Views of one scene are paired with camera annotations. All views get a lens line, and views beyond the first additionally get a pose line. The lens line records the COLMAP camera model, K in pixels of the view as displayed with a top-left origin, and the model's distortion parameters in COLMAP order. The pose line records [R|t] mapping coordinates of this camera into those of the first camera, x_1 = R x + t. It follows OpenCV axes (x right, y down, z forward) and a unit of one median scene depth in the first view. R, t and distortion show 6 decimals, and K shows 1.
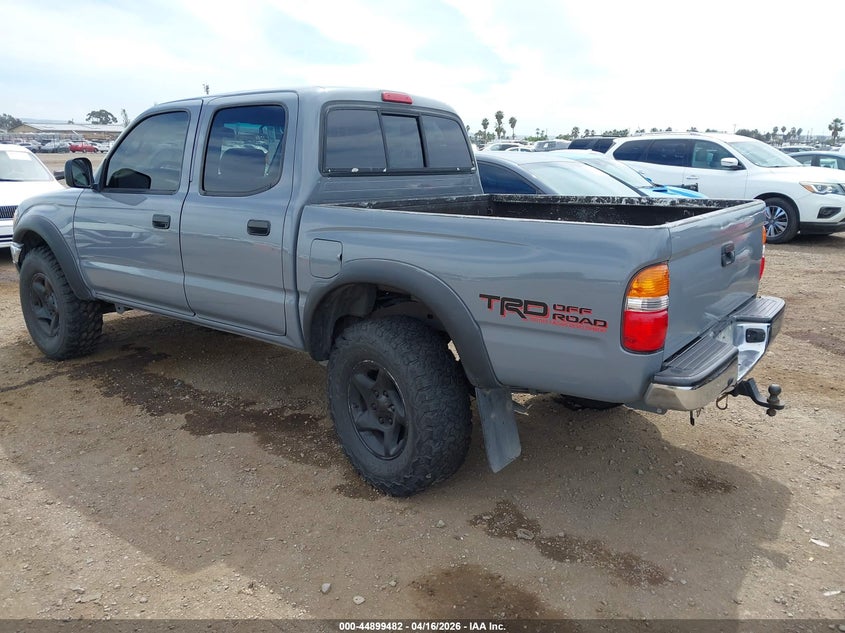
lens RADIAL K [[655.5, 0, 428.0], [0, 655.5, 316.1], [0, 0, 1]] dist [-0.001086, -0.001473]
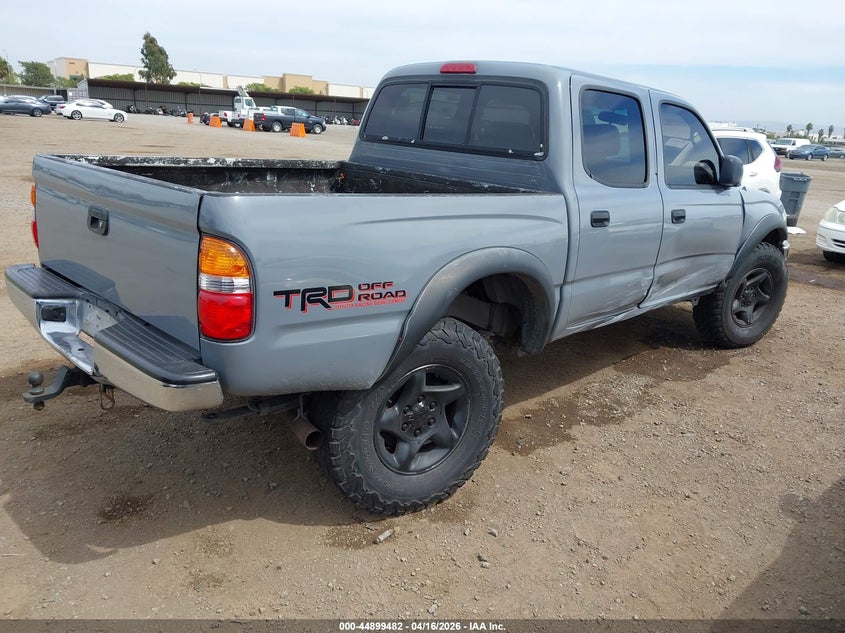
lens RADIAL K [[655.5, 0, 428.0], [0, 655.5, 316.1], [0, 0, 1]] dist [-0.001086, -0.001473]
pose [[-0.105437, 0.265683, -0.958277, 0.956160], [-0.310815, 0.906564, 0.285544, -0.269956], [0.944604, 0.327954, -0.013007, 1.104284]]
